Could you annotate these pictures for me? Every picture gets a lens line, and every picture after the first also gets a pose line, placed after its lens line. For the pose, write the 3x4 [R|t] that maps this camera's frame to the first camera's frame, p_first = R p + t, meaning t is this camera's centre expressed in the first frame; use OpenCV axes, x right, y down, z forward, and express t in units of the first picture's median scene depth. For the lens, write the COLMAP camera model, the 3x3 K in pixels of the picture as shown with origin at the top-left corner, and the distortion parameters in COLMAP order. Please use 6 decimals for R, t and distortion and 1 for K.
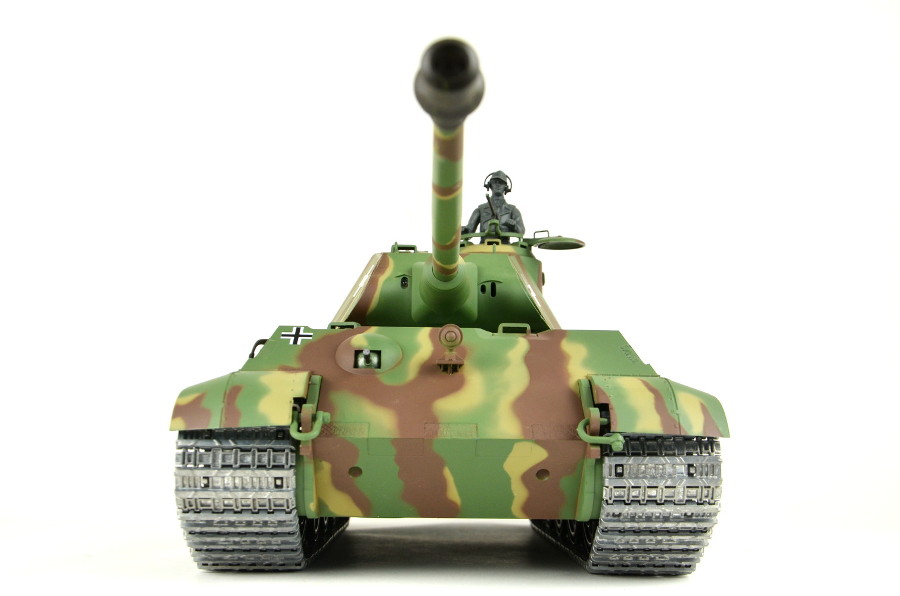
lens RADIAL K [[1143.1, 0, 463.9], [0, 1143.1, 310.5], [0, 0, 1]] dist [0.122199, 0.000000]
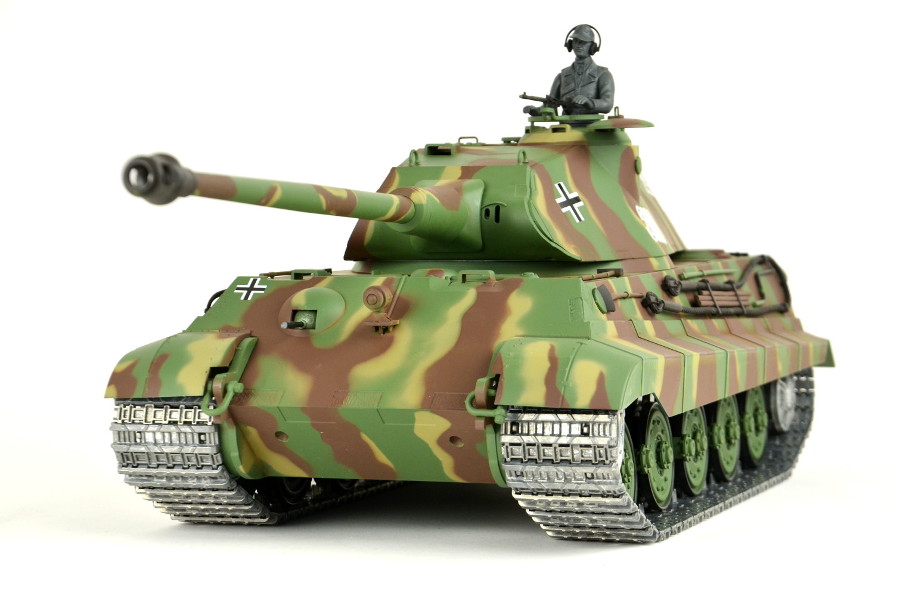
lens RADIAL K [[2654.3, 0, 443.0], [0, 2654.3, 341.8], [0, 0, 1]] dist [0.662620, 0.000000]
pose [[0.929296, 0.003598, -0.369319, 0.889137], [0.063416, 0.983548, 0.169151, -0.323863], [0.363851, -0.180612, 0.913779, -1.061728]]
